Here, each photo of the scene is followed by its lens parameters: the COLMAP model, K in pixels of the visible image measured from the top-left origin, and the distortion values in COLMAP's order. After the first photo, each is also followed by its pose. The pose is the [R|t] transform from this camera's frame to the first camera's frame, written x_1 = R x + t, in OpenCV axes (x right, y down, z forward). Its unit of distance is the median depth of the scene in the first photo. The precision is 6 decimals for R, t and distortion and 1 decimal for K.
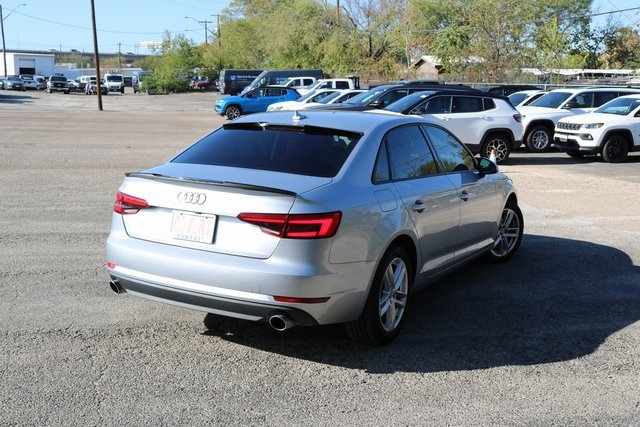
lens RADIAL K [[745.4, 0, 320.0], [0, 745.4, 213.5], [0, 0, 1]] dist [-0.071370, 0.002432]
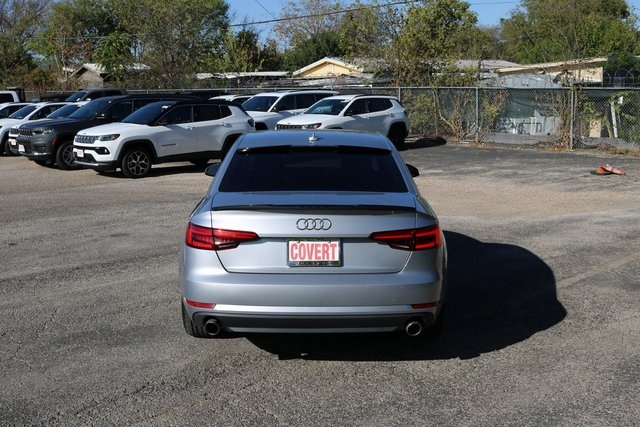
lens RADIAL K [[745.4, 0, 320.0], [0, 745.4, 213.5], [0, 0, 1]] dist [-0.071370, 0.002432]
pose [[0.877177, -0.108655, 0.467711, -0.161981], [0.111081, 0.993557, 0.022486, -0.014596], [-0.467141, 0.032230, 0.883595, 0.023996]]
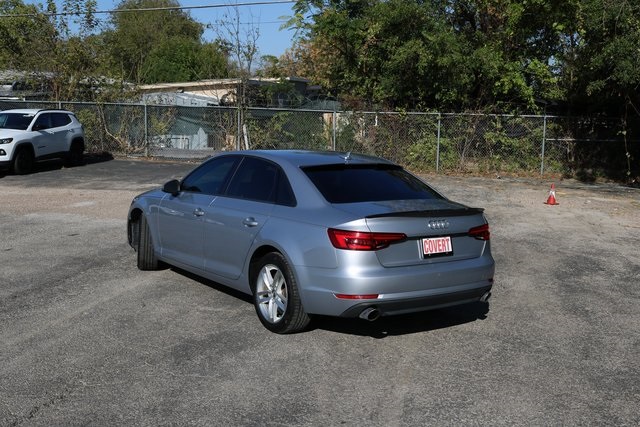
lens RADIAL K [[740.1, 0, 320.0], [0, 740.1, 213.5], [0, 0, 1]] dist [-0.063960, -0.000148]
pose [[0.459052, -0.134637, 0.878148, -0.360723], [0.134766, 0.987564, 0.080964, -0.044475], [-0.878128, 0.081178, 0.471488, 0.142515]]
